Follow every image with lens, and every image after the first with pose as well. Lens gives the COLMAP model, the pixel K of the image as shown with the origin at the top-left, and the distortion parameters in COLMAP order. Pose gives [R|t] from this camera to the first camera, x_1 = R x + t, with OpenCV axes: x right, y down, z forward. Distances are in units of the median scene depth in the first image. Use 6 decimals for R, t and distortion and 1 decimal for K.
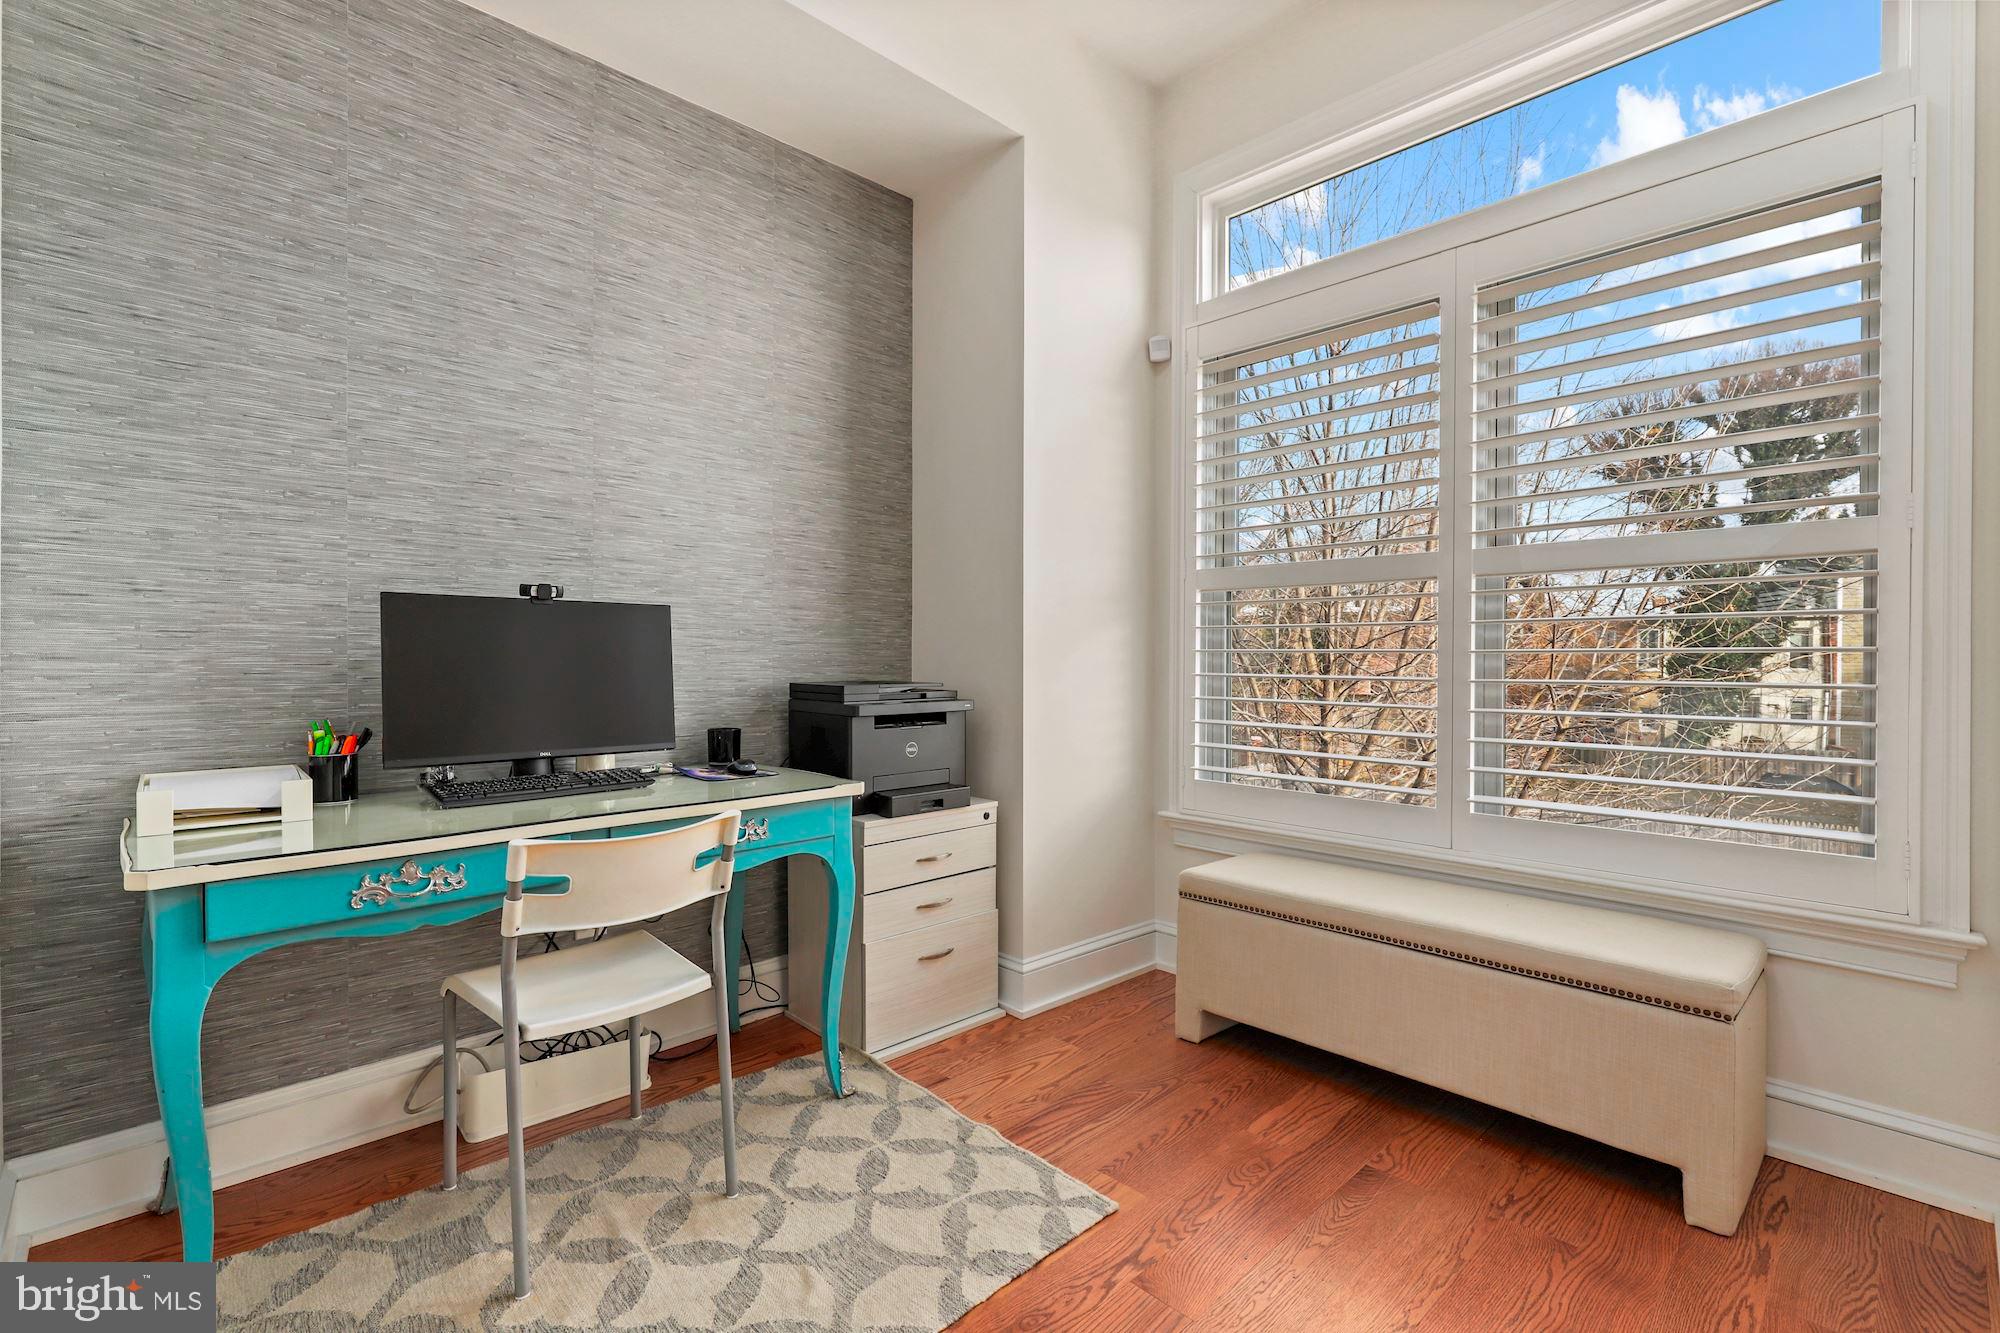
lens RADIAL K [[905.3, 0, 997.7], [0, 905.3, 673.5], [0, 0, 1]] dist [0.001193, 0.000258]
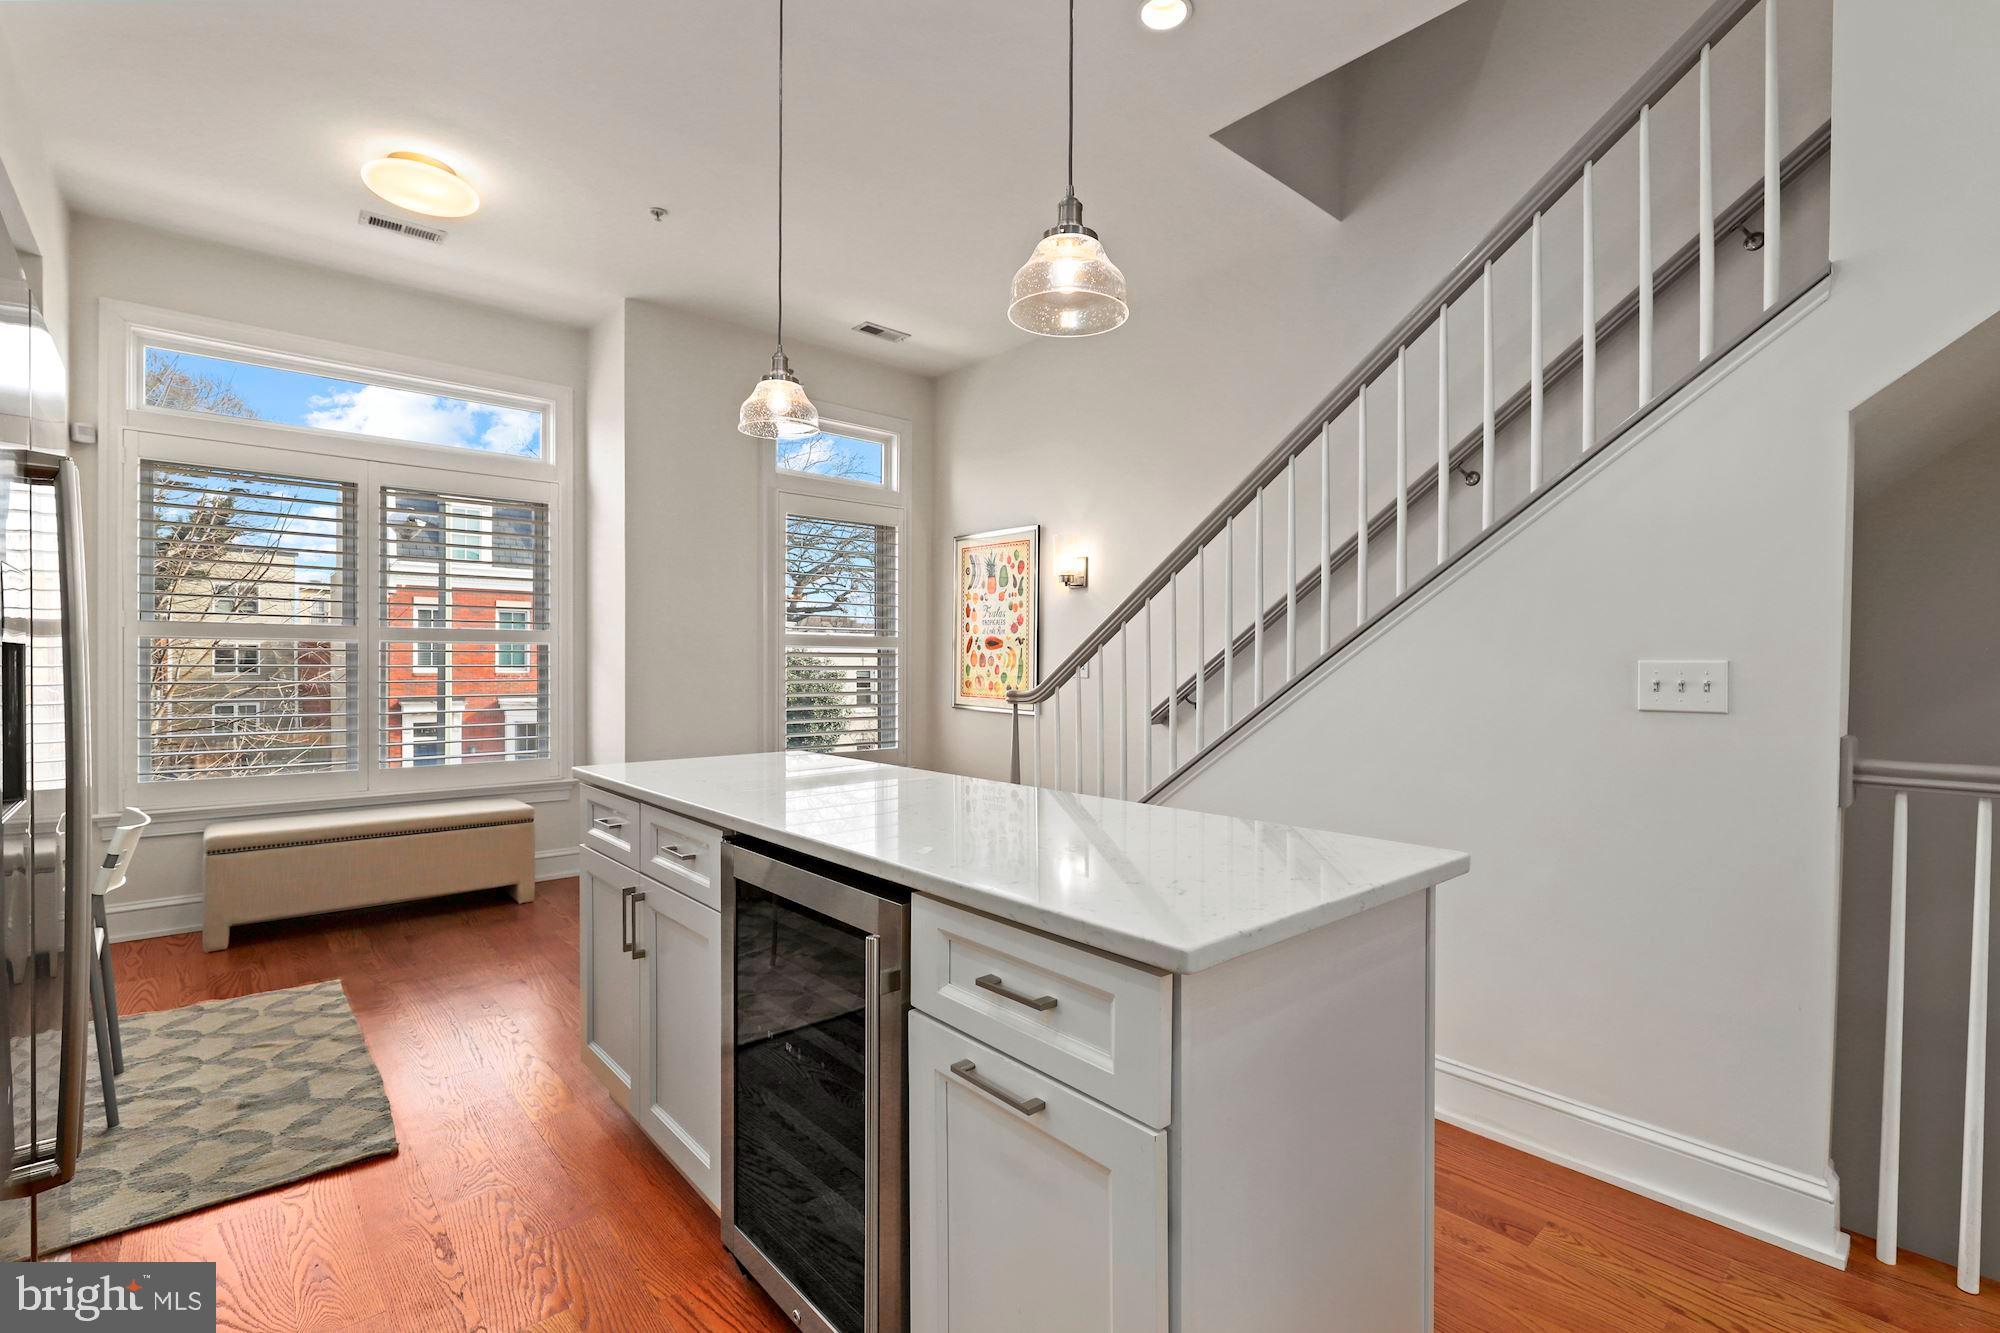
lens RADIAL K [[905.3, 0, 997.7], [0, 905.3, 673.5], [0, 0, 1]] dist [0.001193, 0.000258]
pose [[0.044956, -0.011293, 0.998925, -1.653465], [0.012240, 0.999867, 0.010752, -0.058068], [-0.998914, 0.011743, 0.045088, -0.463084]]
